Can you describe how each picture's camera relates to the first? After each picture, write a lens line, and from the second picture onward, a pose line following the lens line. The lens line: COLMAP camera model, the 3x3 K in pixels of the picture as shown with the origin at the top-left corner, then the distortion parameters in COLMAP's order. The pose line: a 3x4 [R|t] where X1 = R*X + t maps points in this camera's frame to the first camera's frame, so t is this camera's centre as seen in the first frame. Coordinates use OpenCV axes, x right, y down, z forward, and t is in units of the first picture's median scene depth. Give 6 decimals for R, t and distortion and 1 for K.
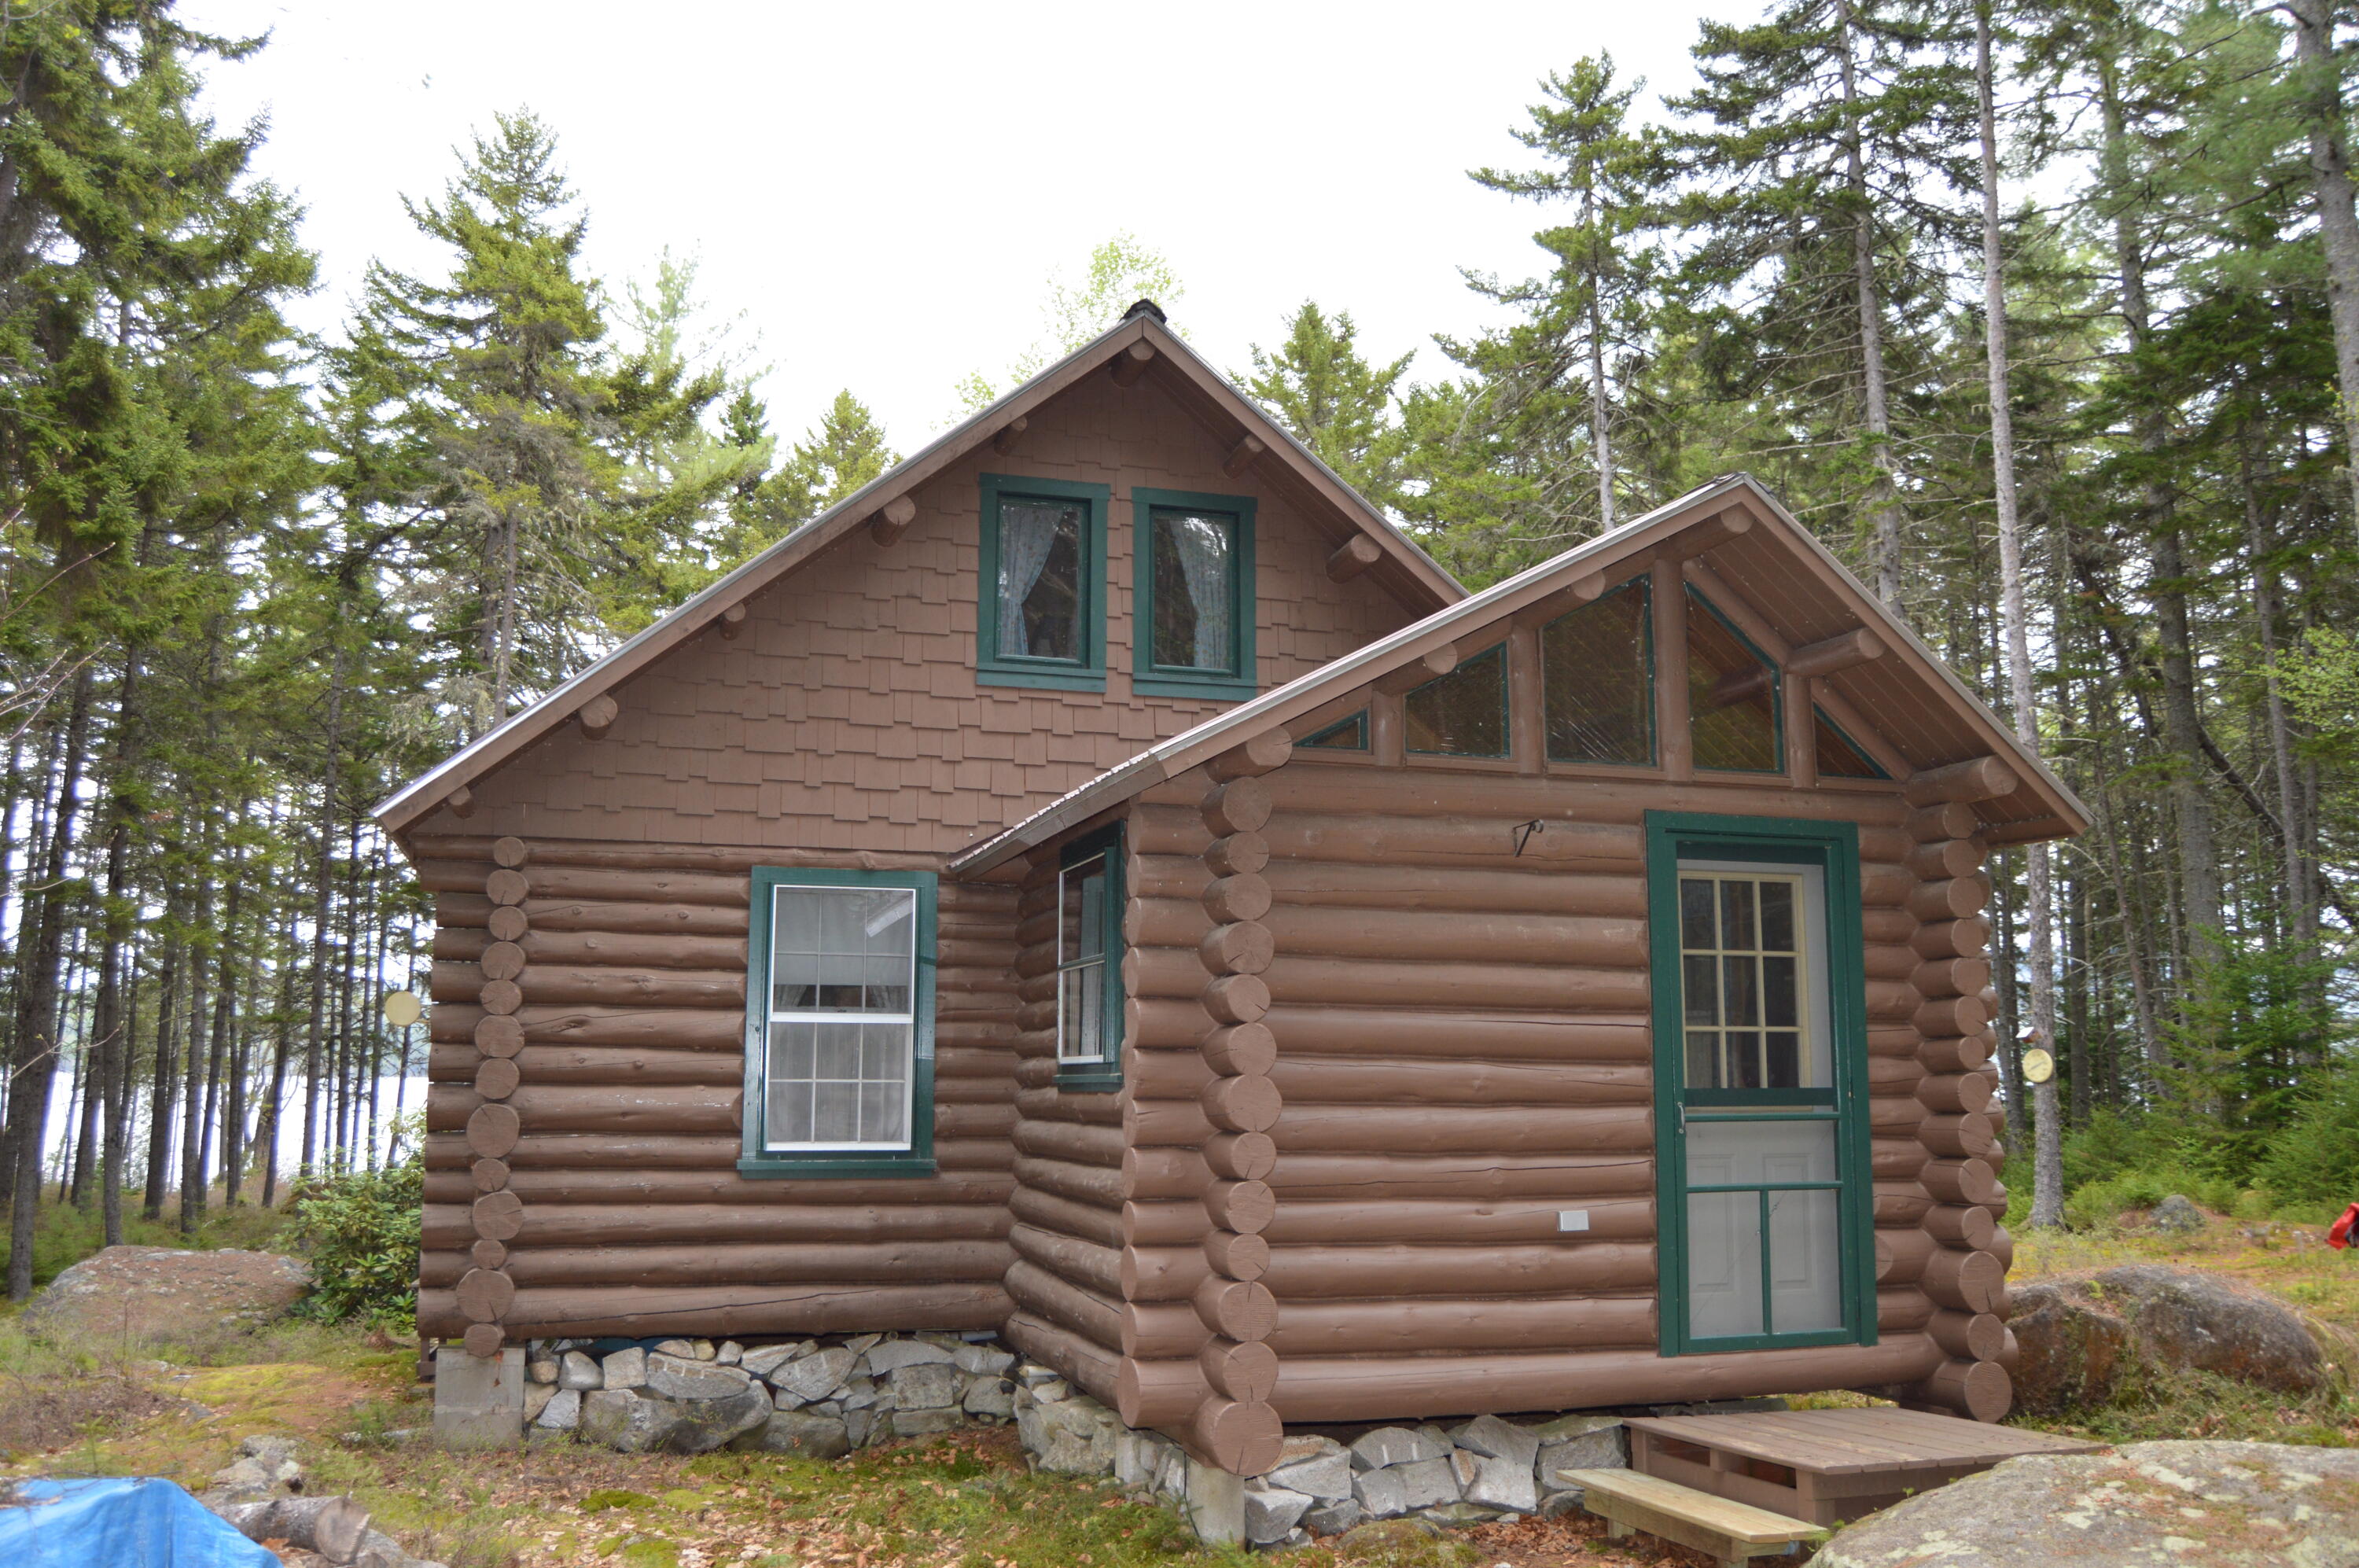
lens RADIAL K [[1941.6, 0, 1179.5], [0, 1941.6, 784.0], [0, 0, 1]] dist [-0.066469, -0.009431]
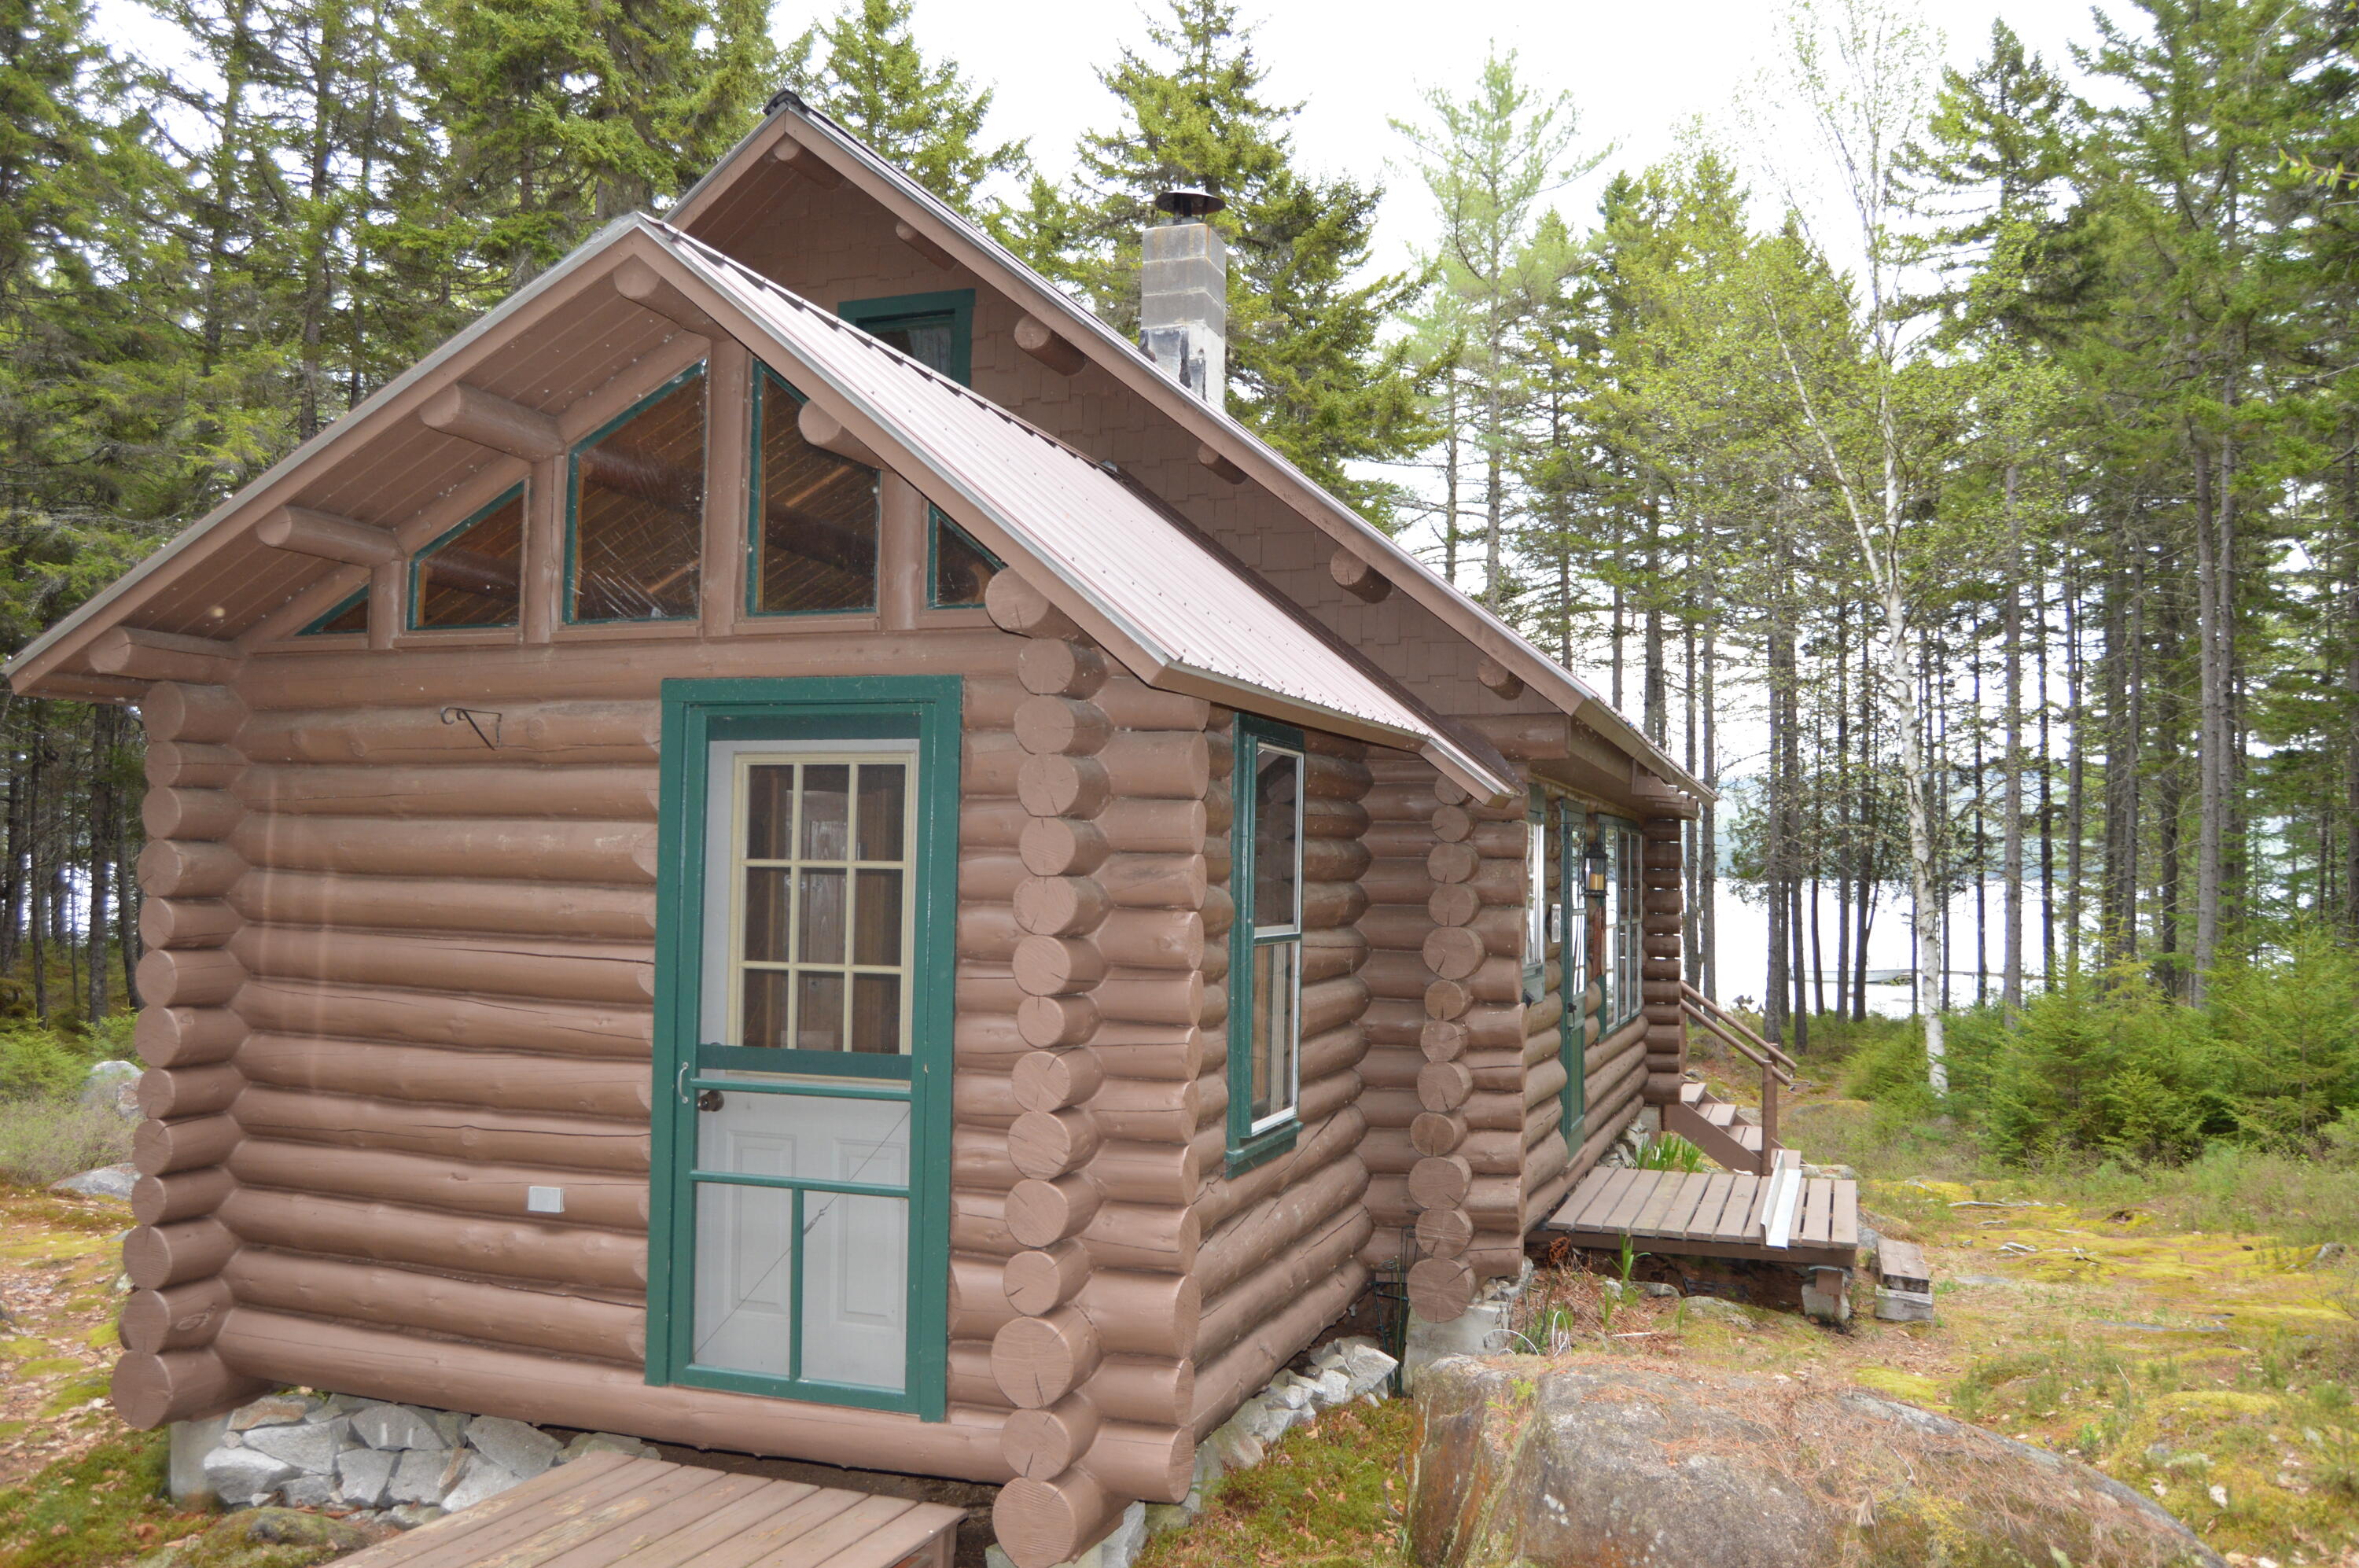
lens RADIAL K [[1941.6, 0, 1179.5], [0, 1941.6, 784.0], [0, 0, 1]] dist [-0.066469, -0.009431]
pose [[0.805179, -0.018451, -0.592745, 0.856512], [0.079602, 0.993833, 0.077195, 0.011840], [0.587666, -0.109339, 0.801682, 0.506178]]
